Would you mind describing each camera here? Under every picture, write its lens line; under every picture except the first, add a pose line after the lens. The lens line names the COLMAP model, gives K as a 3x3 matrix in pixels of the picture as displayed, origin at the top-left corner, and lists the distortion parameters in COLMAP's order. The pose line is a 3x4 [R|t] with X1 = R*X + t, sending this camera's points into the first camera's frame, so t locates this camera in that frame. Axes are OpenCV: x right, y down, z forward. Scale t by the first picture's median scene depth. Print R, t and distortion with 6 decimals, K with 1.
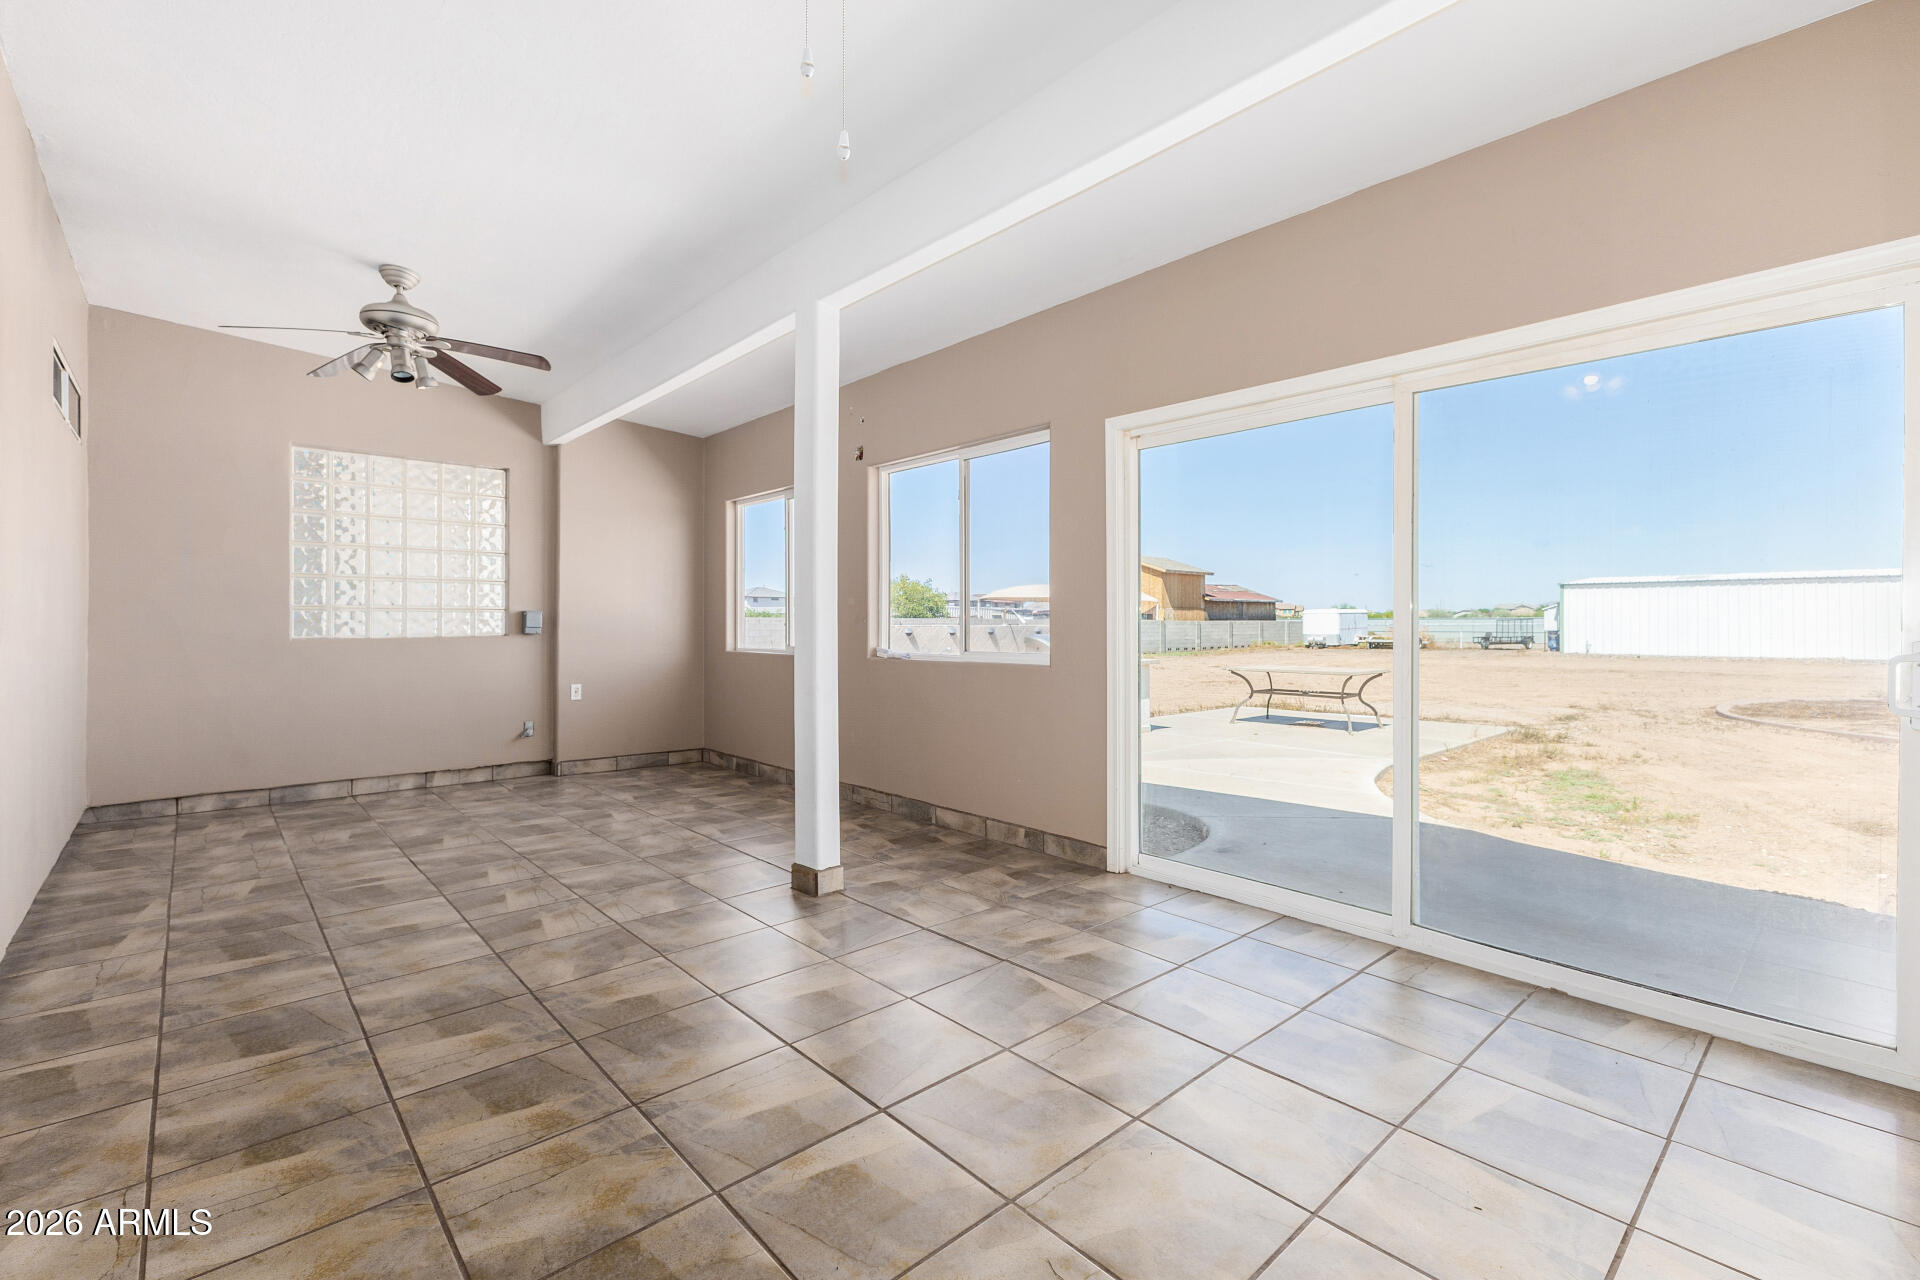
lens RADIAL K [[832.0, 0, 962.2], [0, 832.0, 628.8], [0, 0, 1]] dist [0.017143, -0.007558]
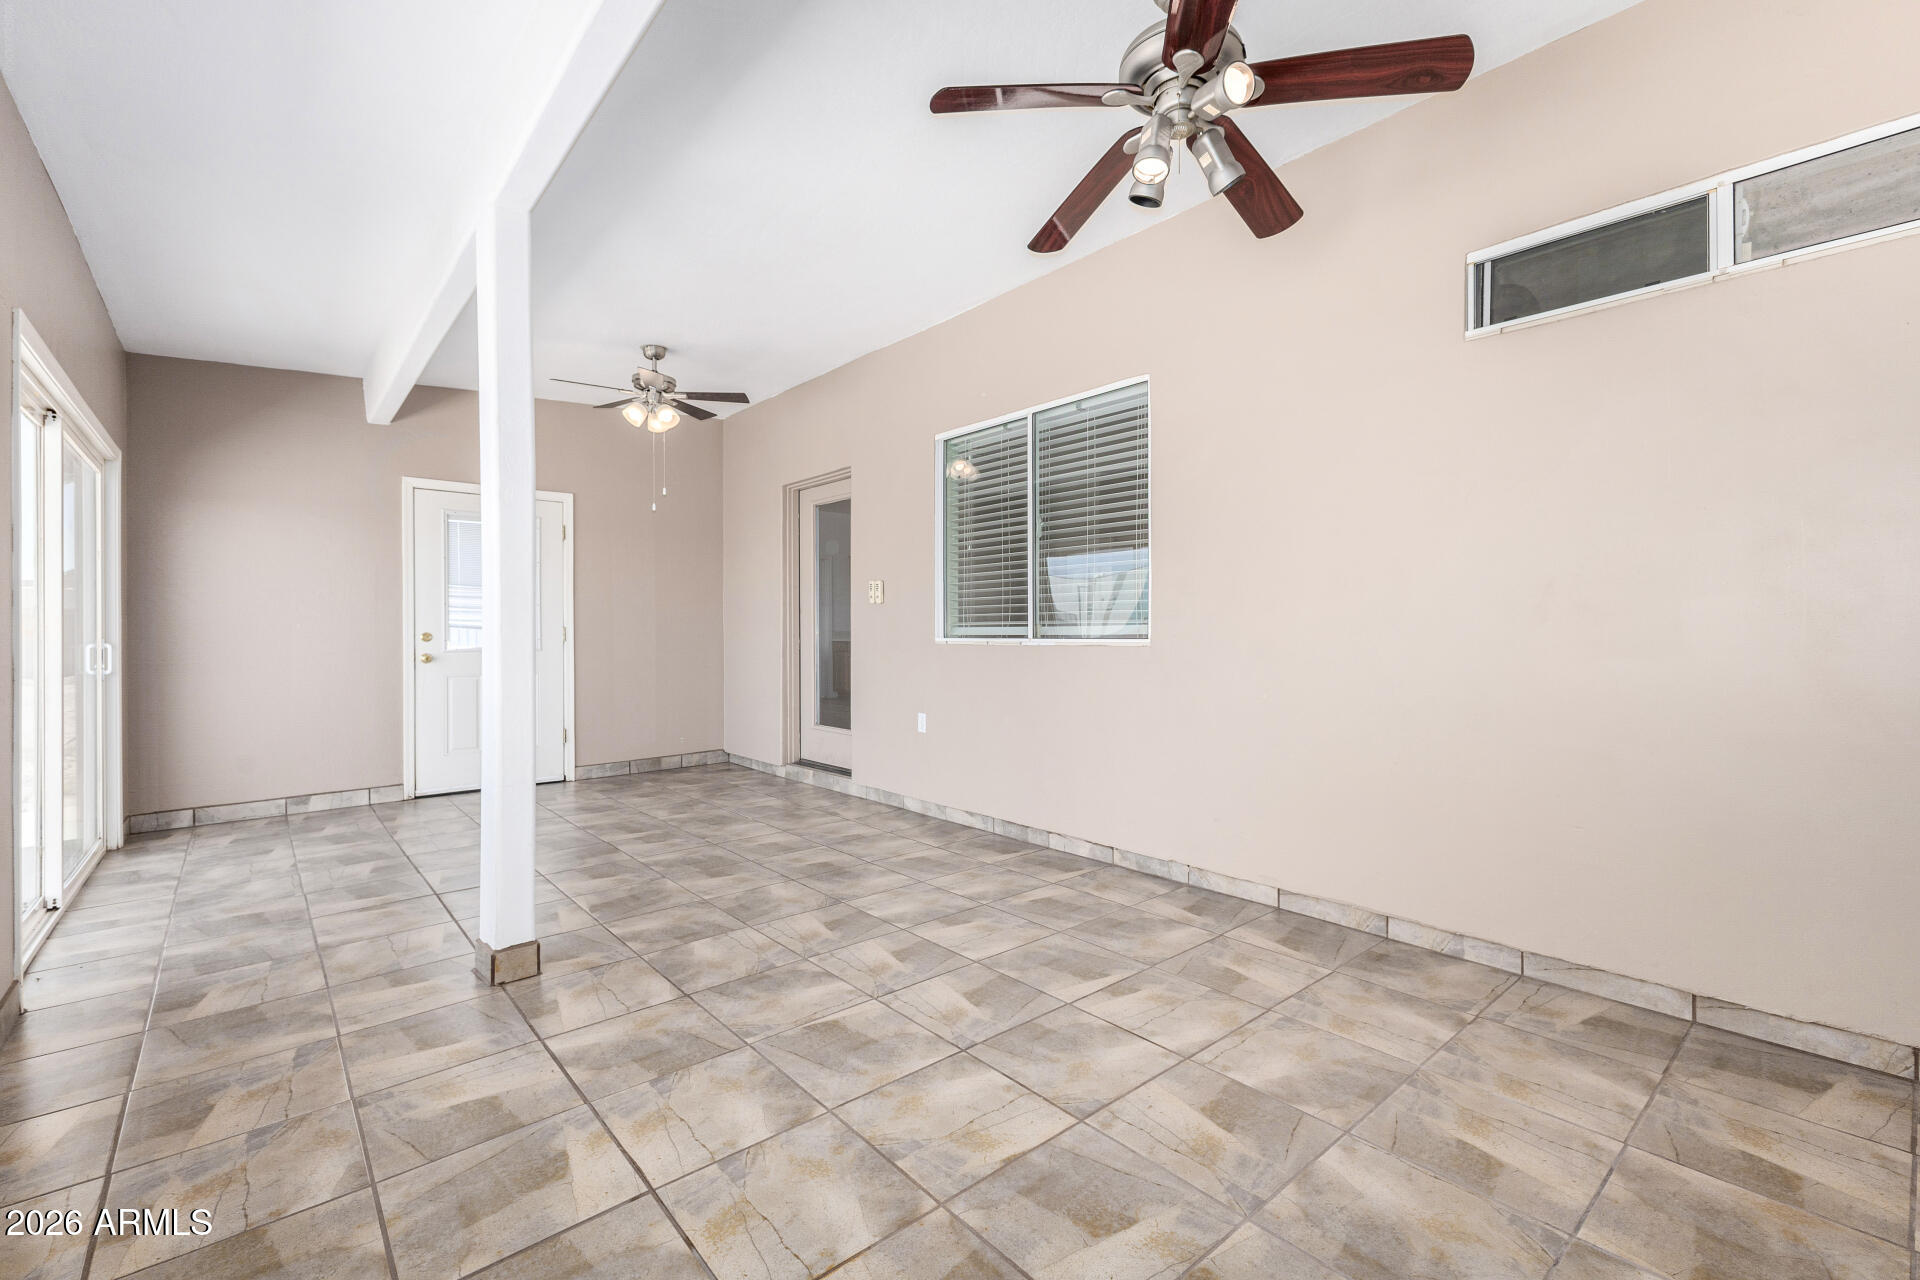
lens RADIAL K [[832.0, 0, 960.2], [0, 832.0, 631.6], [0, 0, 1]] dist [0.017143, -0.007558]
pose [[-0.999388, 0.002764, 0.034878, -0.141700], [0.003016, 0.999970, 0.007184, -0.001105], [-0.034858, 0.007284, -0.999366, 0.402392]]
